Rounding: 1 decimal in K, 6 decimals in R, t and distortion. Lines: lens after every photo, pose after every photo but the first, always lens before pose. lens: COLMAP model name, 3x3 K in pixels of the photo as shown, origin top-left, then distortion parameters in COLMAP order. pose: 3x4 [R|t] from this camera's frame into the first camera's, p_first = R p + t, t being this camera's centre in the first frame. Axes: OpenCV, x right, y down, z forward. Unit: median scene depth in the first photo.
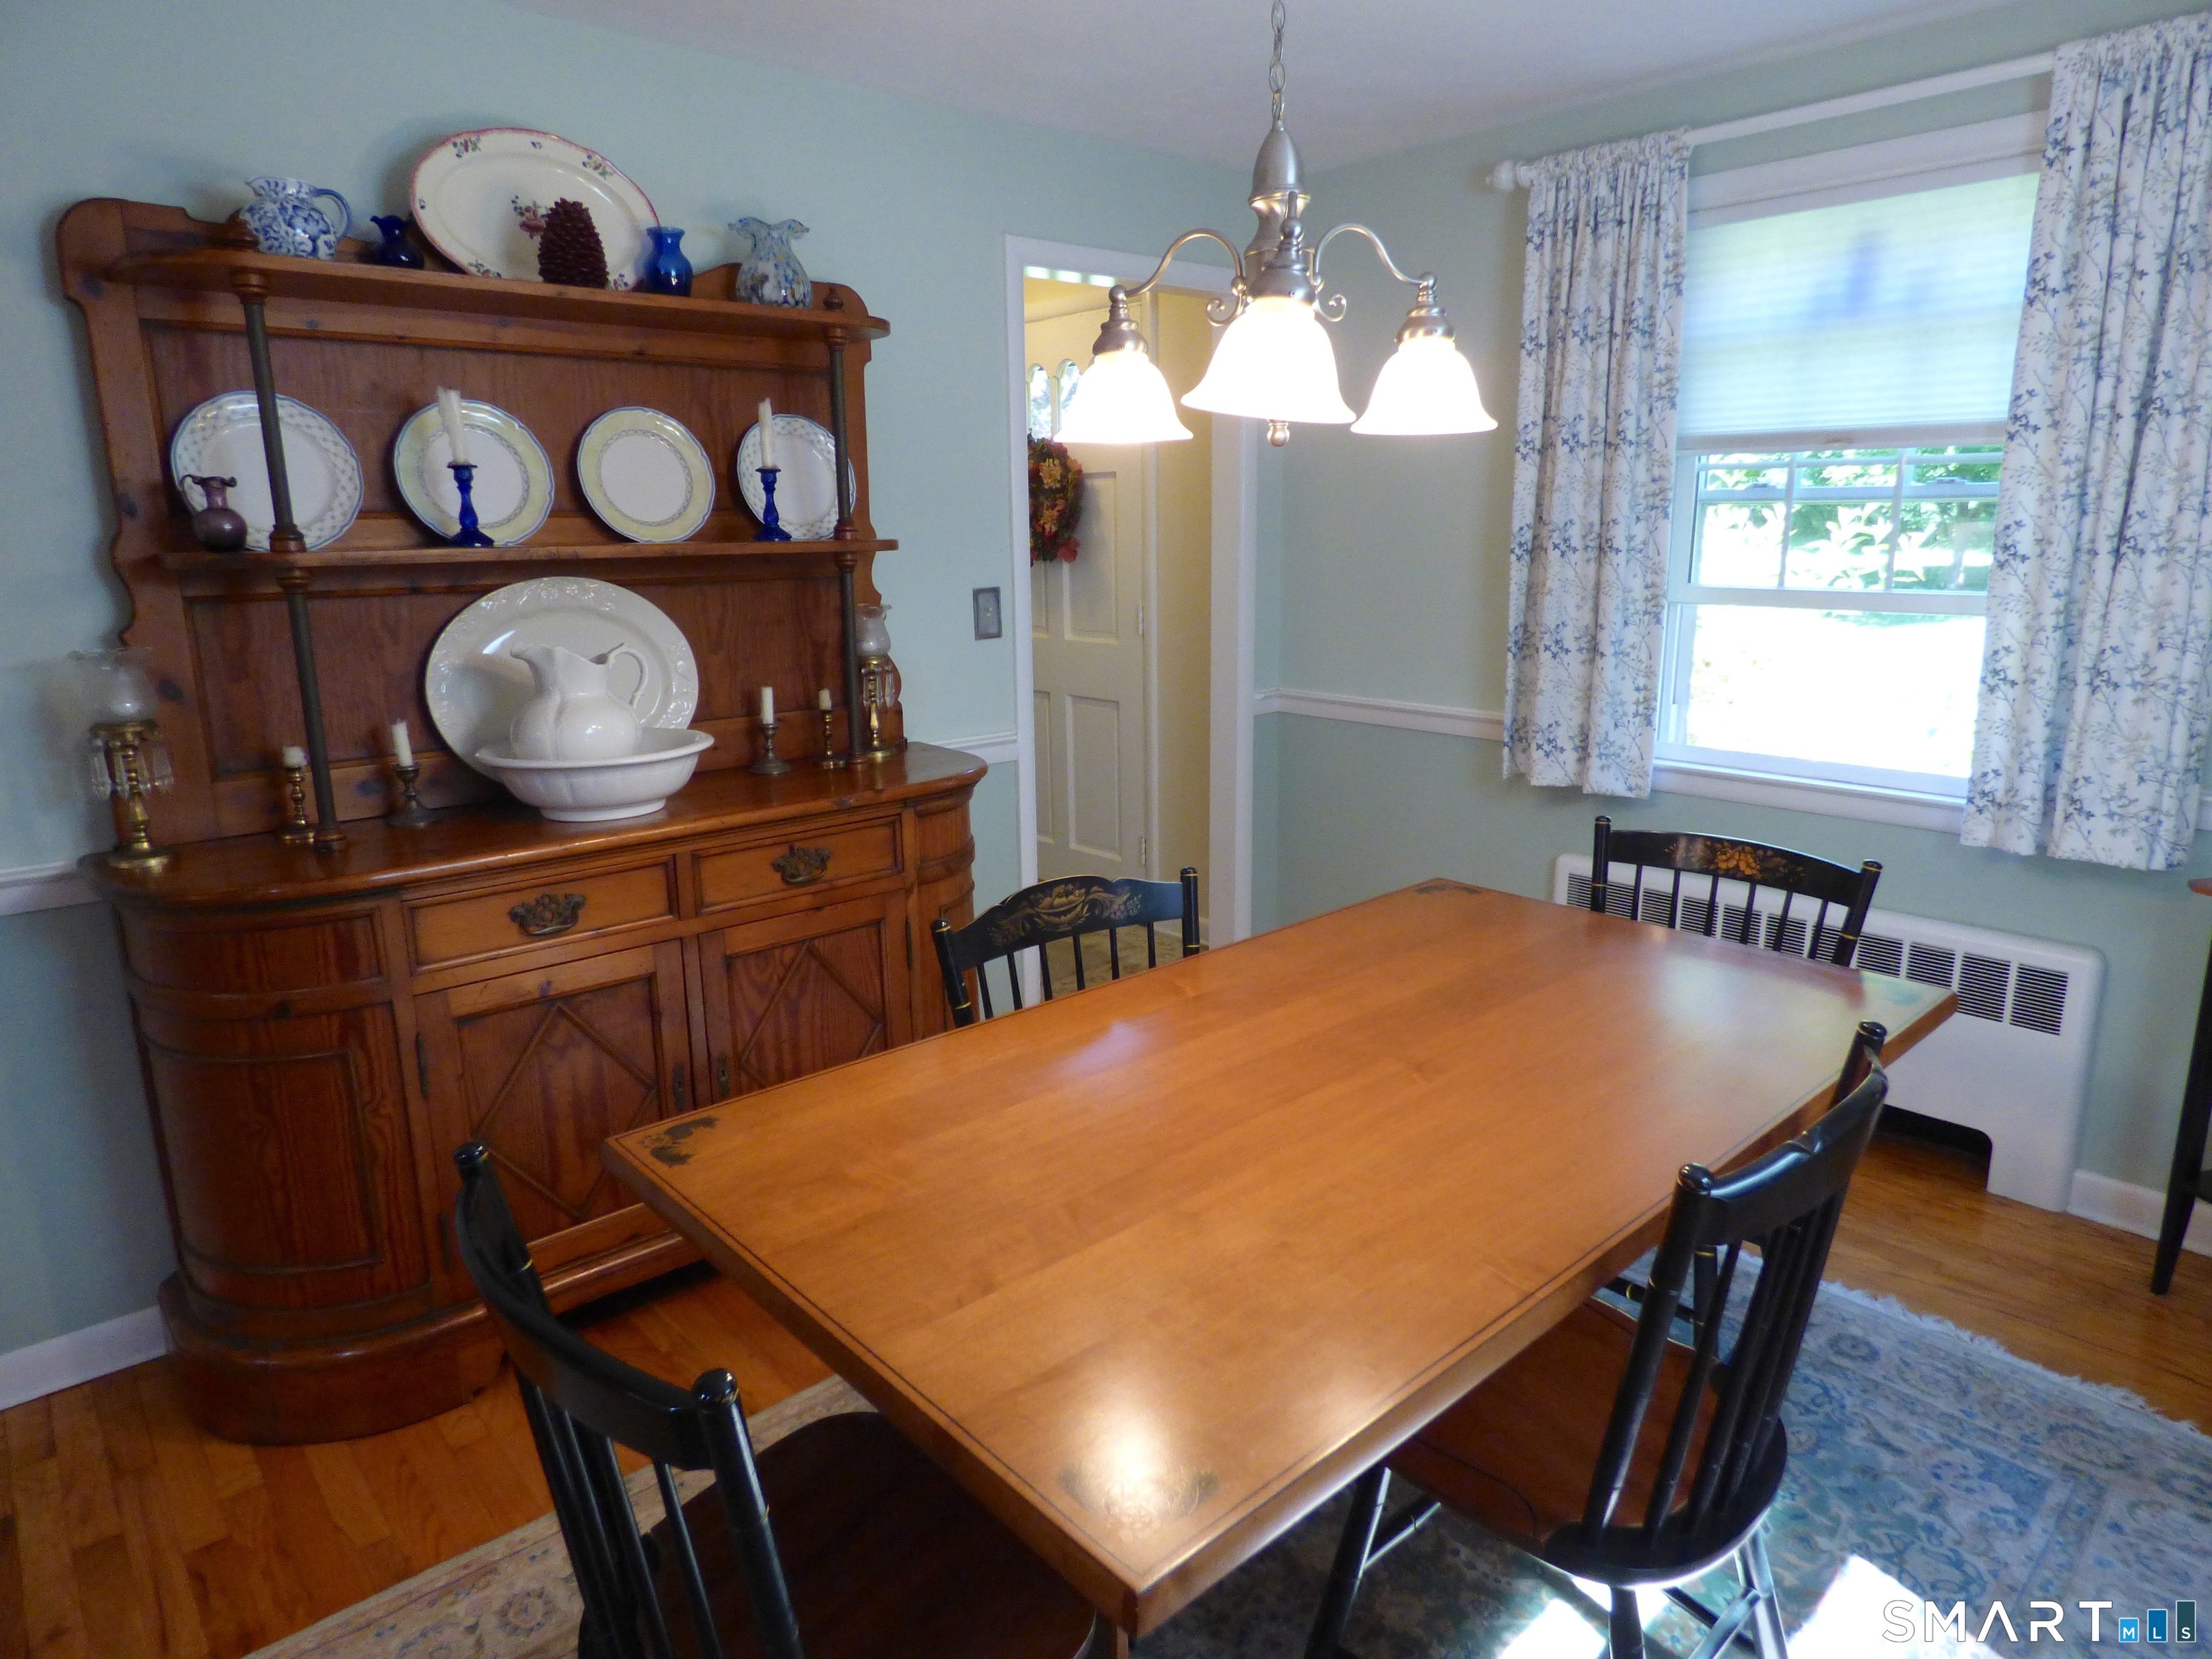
lens RADIAL K [[1344.2, 0, 1103.5], [0, 1344.2, 832.6], [0, 0, 1]] dist [-0.016762, 0.005565]
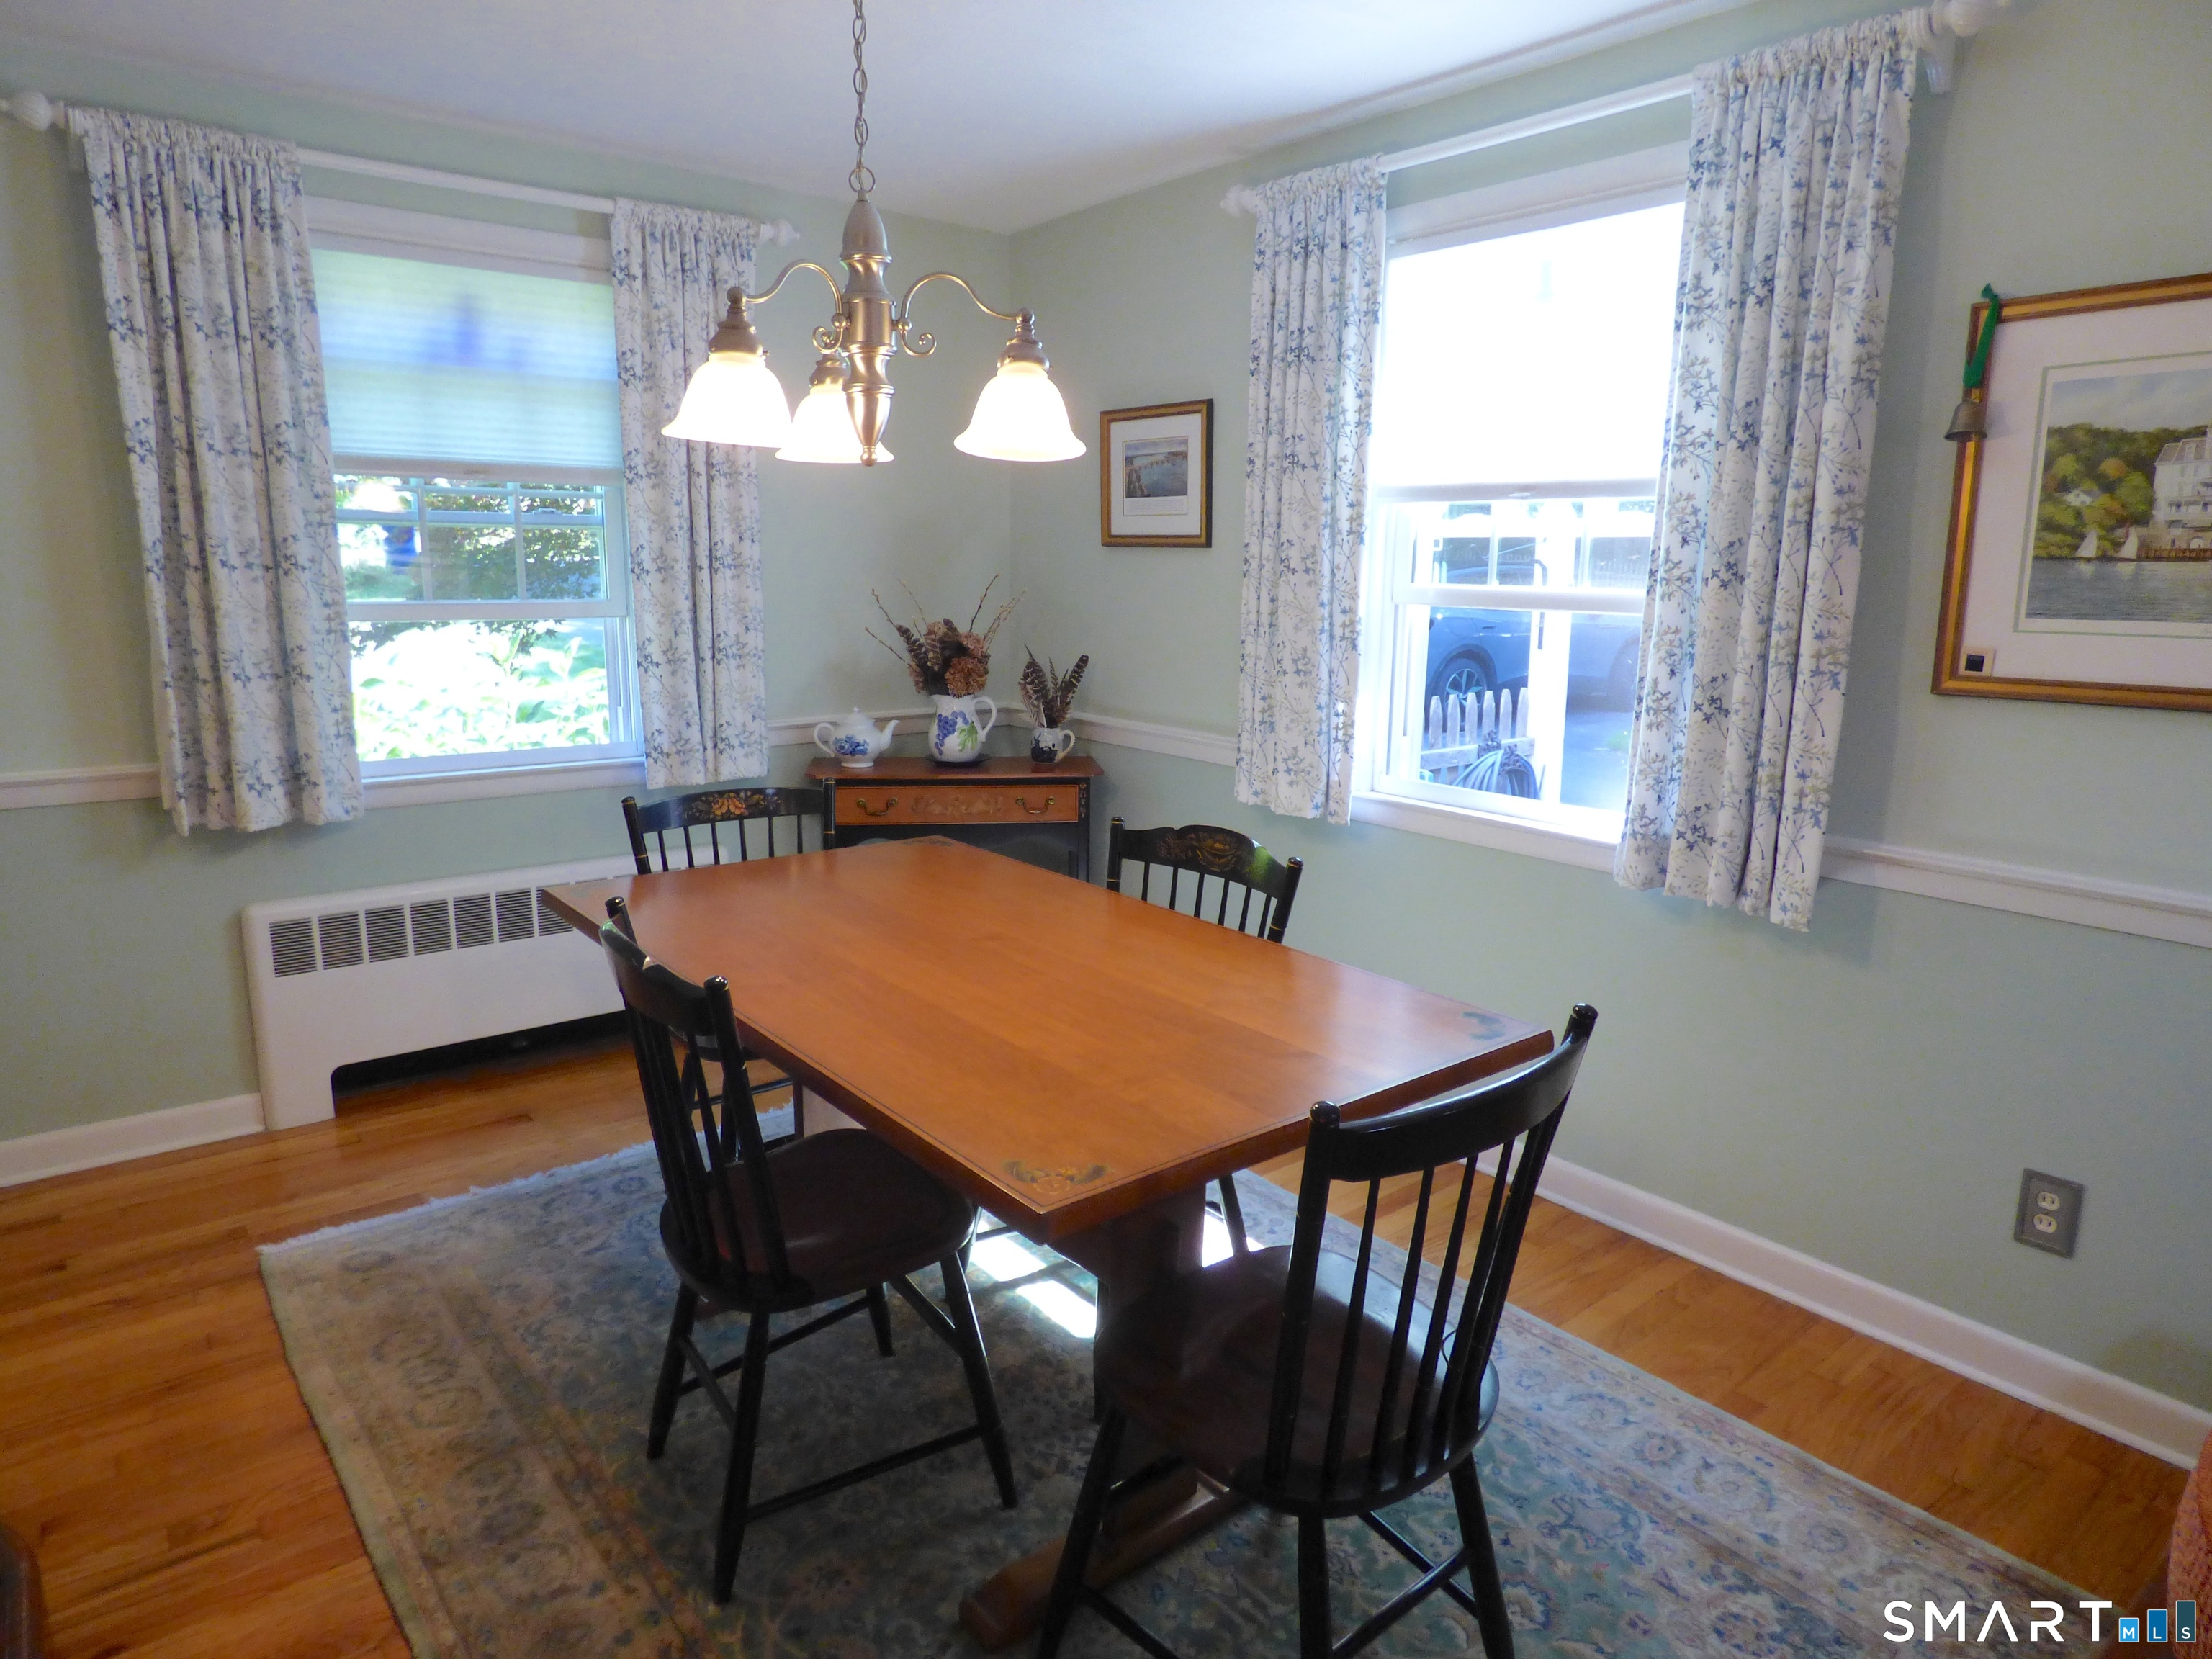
lens RADIAL K [[1344.2, 0, 1115.3], [0, 1344.2, 831.8], [0, 0, 1]] dist [-0.016762, 0.005565]
pose [[0.055710, -0.186279, 0.980916, -0.614254], [0.211986, 0.962250, 0.170695, -0.076817], [-0.975684, 0.198431, 0.093095, 0.425317]]
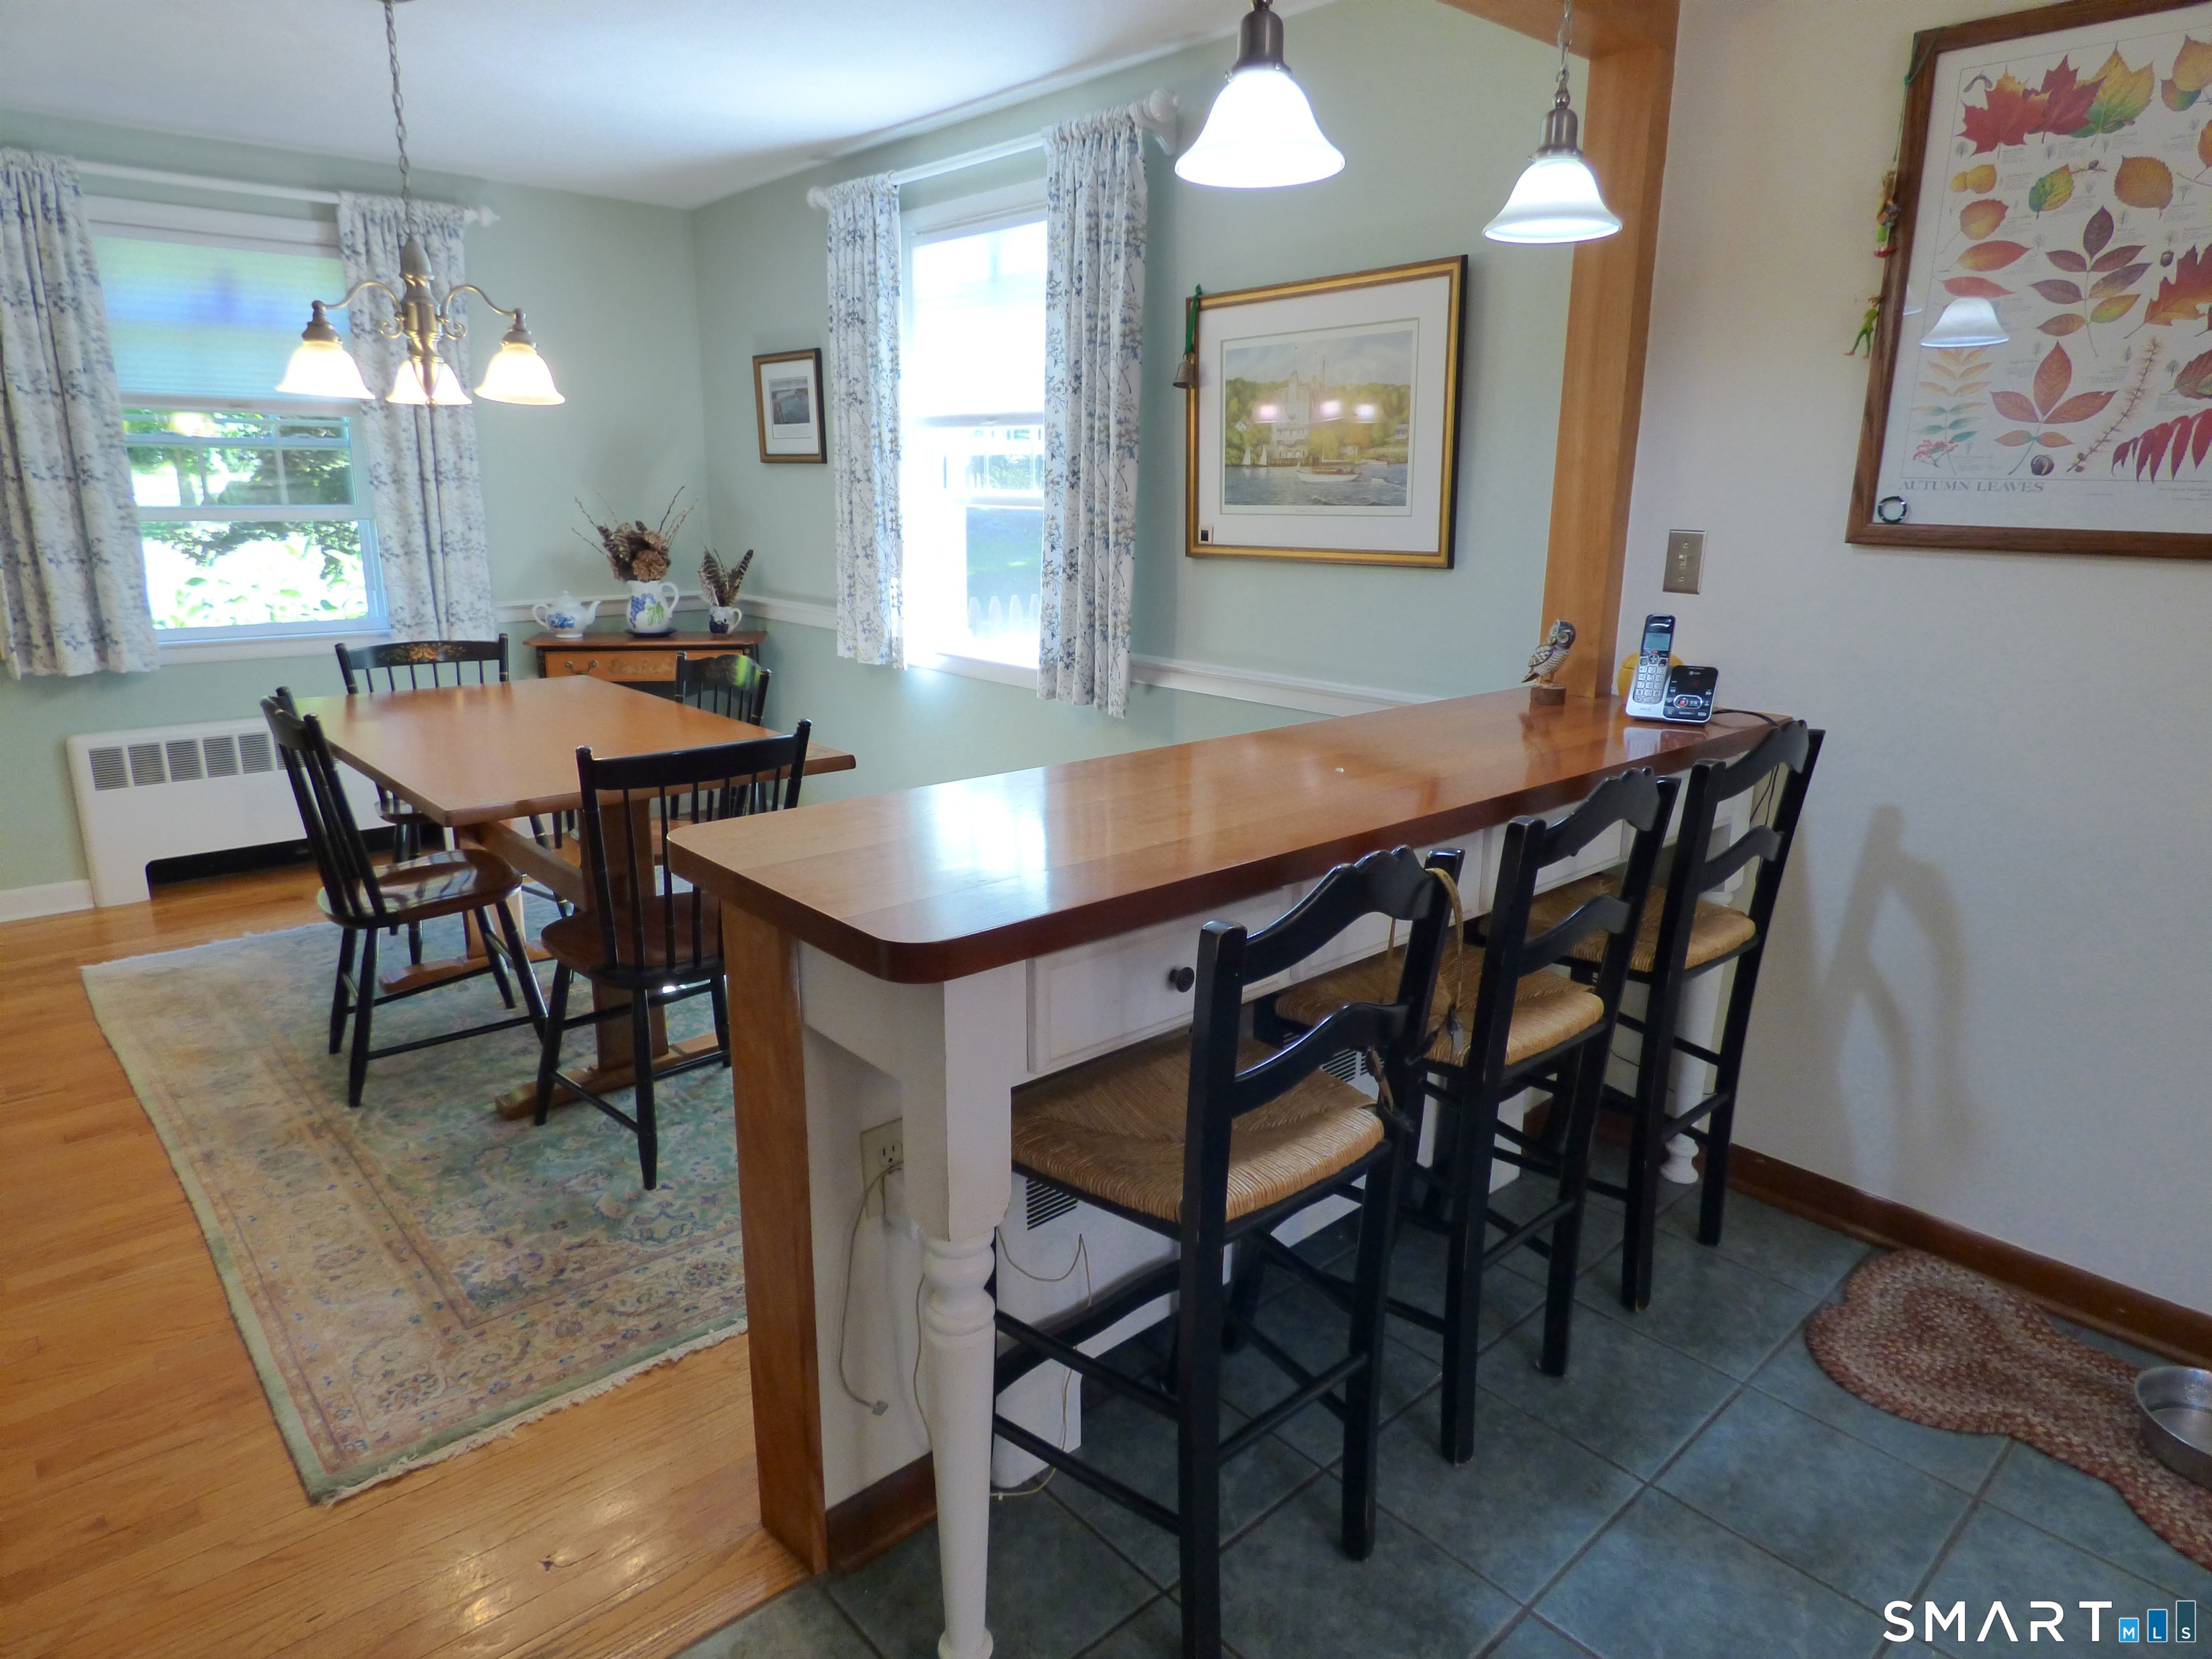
lens RADIAL K [[1344.2, 0, 1111.9], [0, 1344.2, 830.8], [0, 0, 1]] dist [-0.016762, 0.005565]
pose [[0.004801, -0.238925, 0.971026, -1.030051], [0.213958, 0.948796, 0.232397, 0.021681], [-0.976831, 0.206643, 0.055676, 0.058059]]
